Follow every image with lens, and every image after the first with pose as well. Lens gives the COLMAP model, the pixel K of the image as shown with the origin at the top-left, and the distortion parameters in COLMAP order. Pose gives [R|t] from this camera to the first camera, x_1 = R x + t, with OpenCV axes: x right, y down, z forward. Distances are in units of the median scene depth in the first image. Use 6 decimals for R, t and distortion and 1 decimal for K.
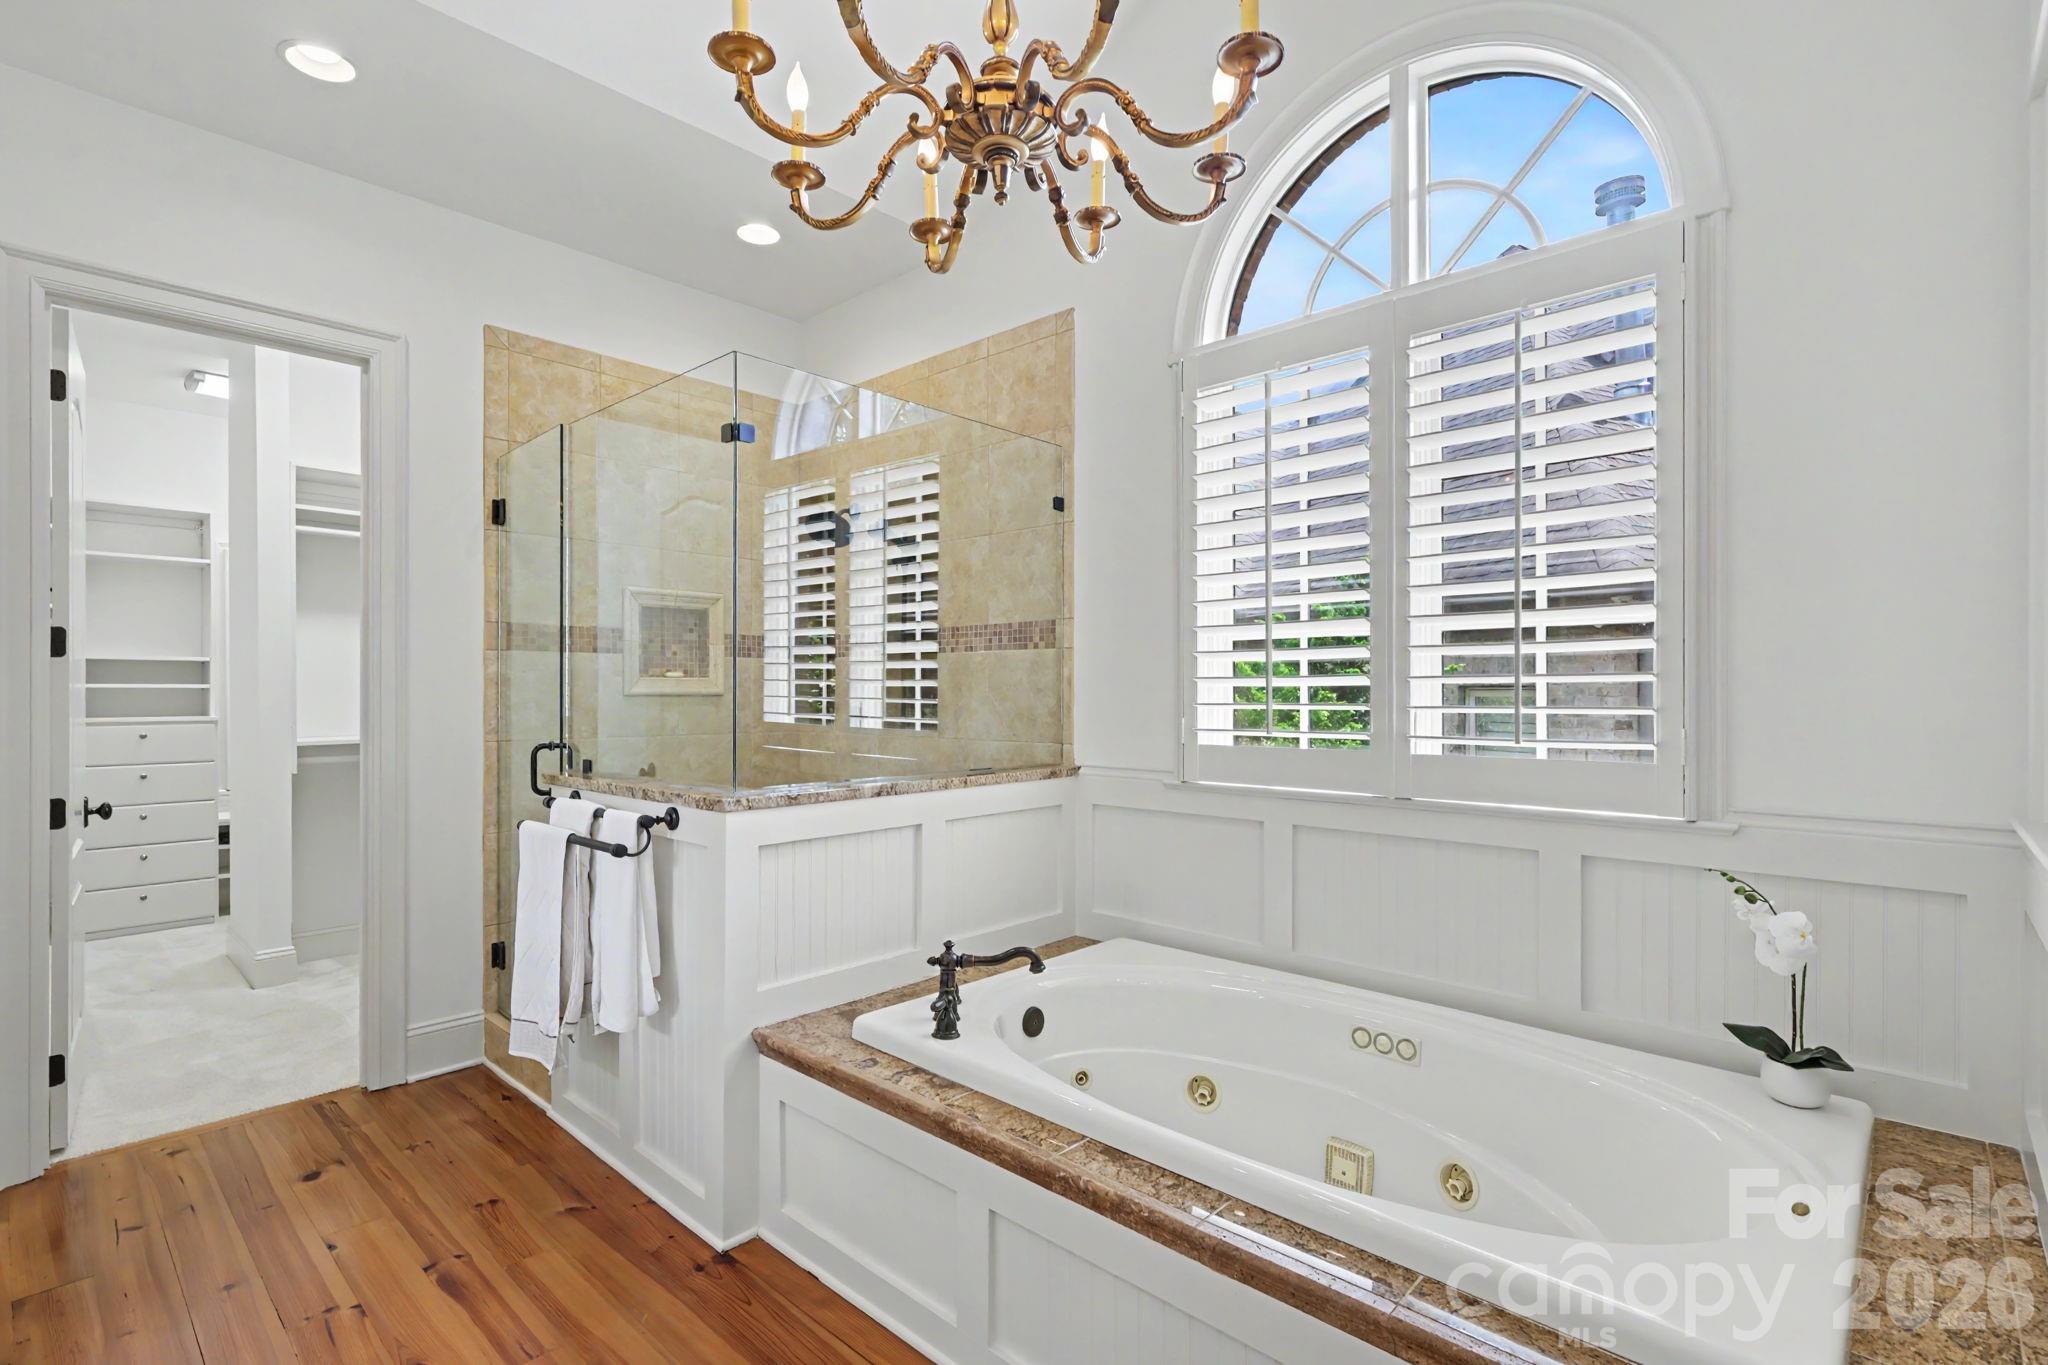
lens RADIAL K [[957.2, 0, 1027.3], [0, 957.2, 690.1], [0, 0, 1]] dist [-0.000201, 0.001551]
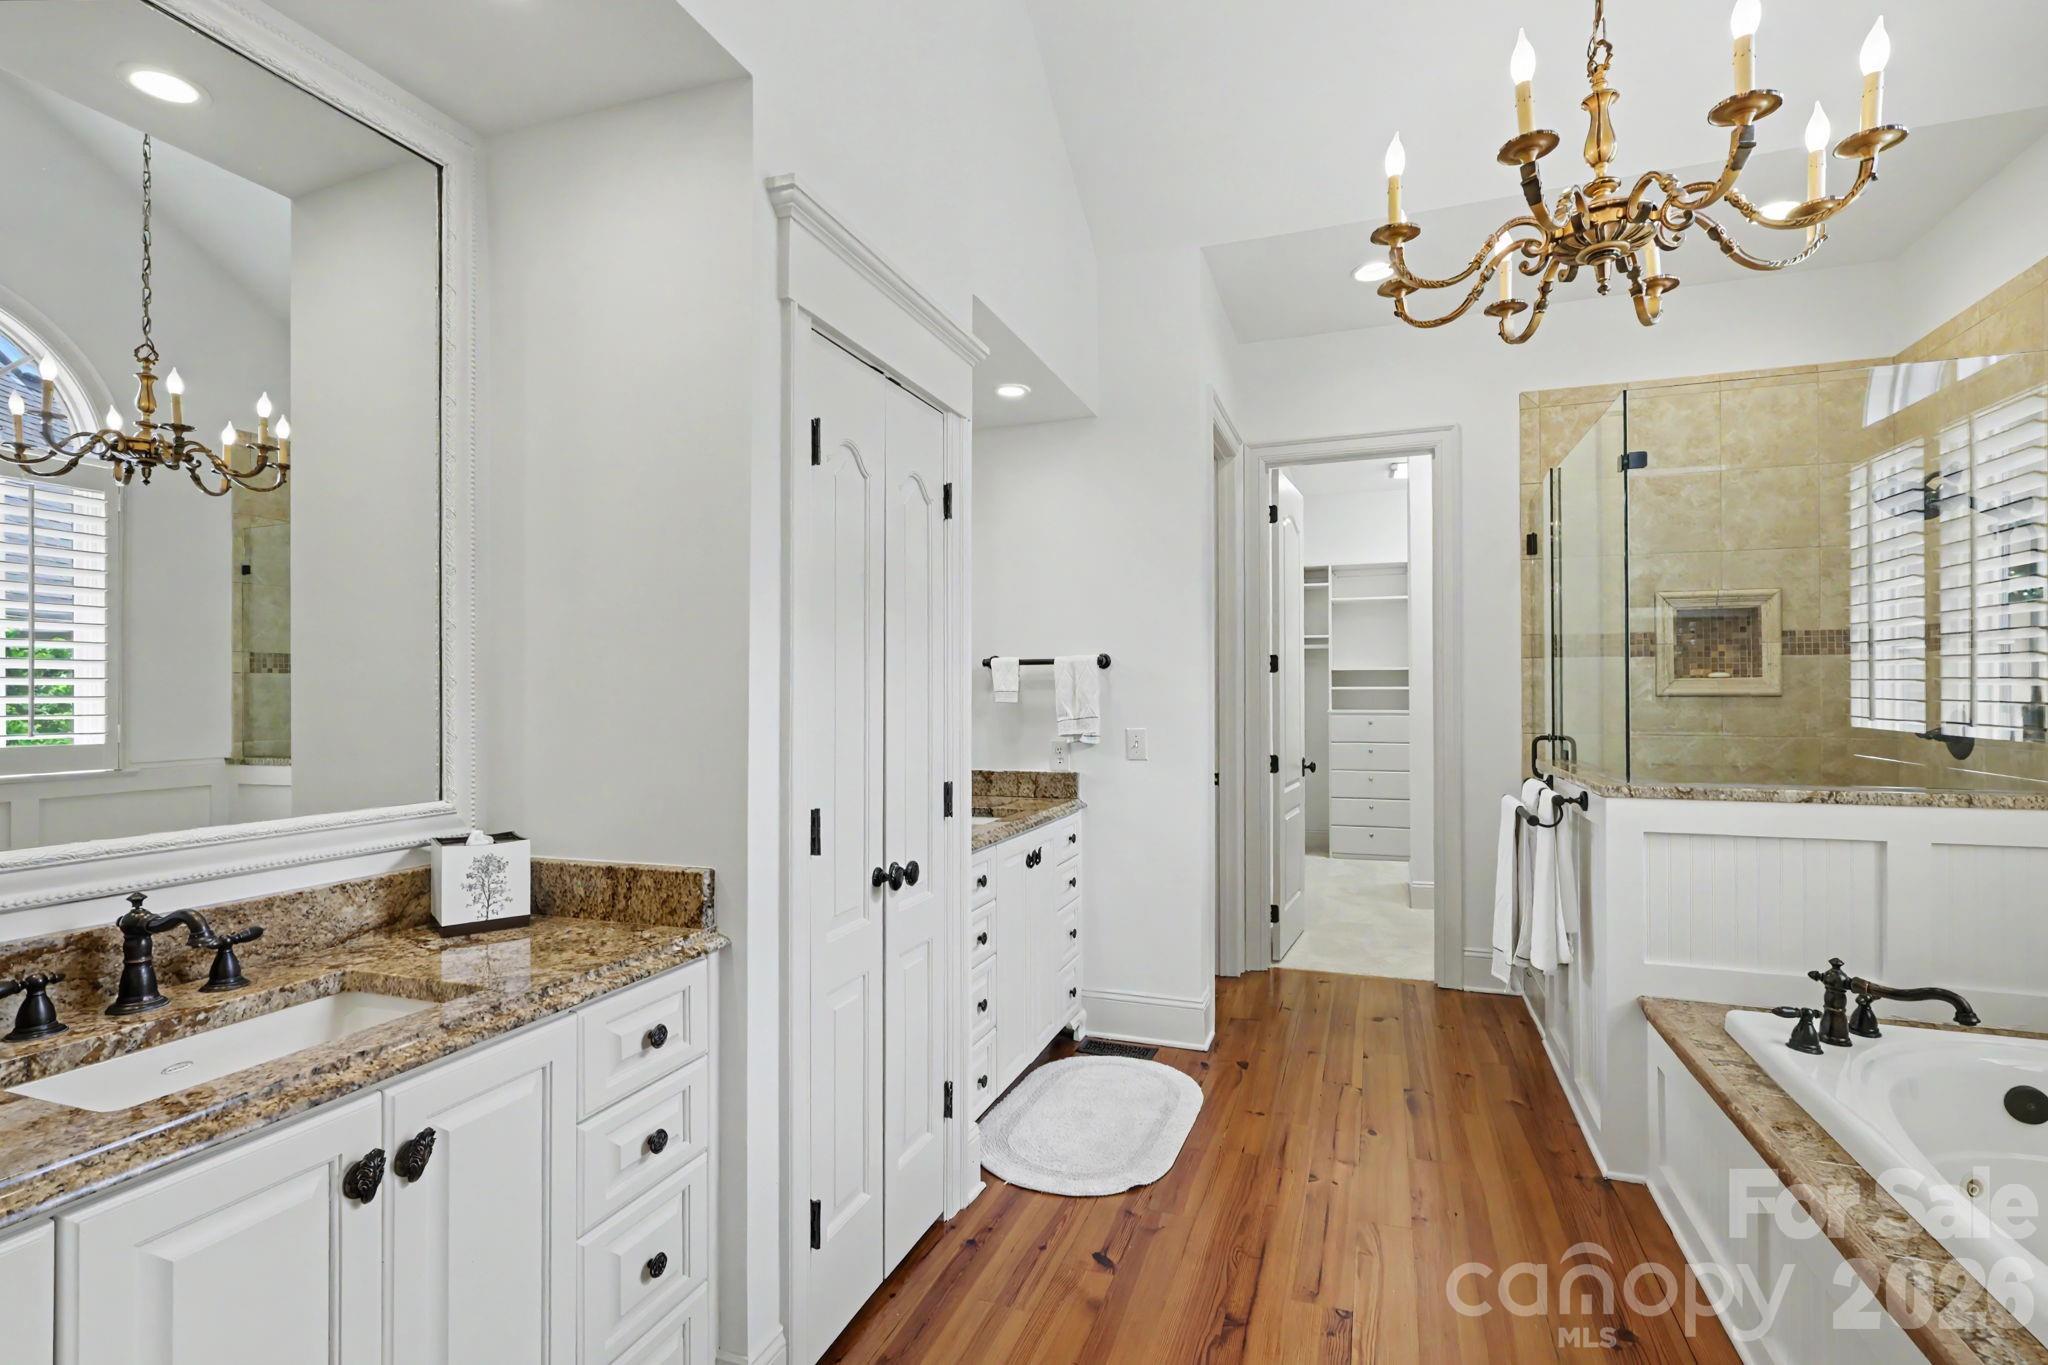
lens RADIAL K [[957.2, 0, 1027.3], [0, 957.2, 690.1], [0, 0, 1]] dist [-0.000201, 0.001551]
pose [[0.393123, -0.002258, -0.919483, 0.345935], [0.001792, 0.999997, -0.001689, -0.000307], [0.919484, -0.000984, 0.393126, -0.069056]]
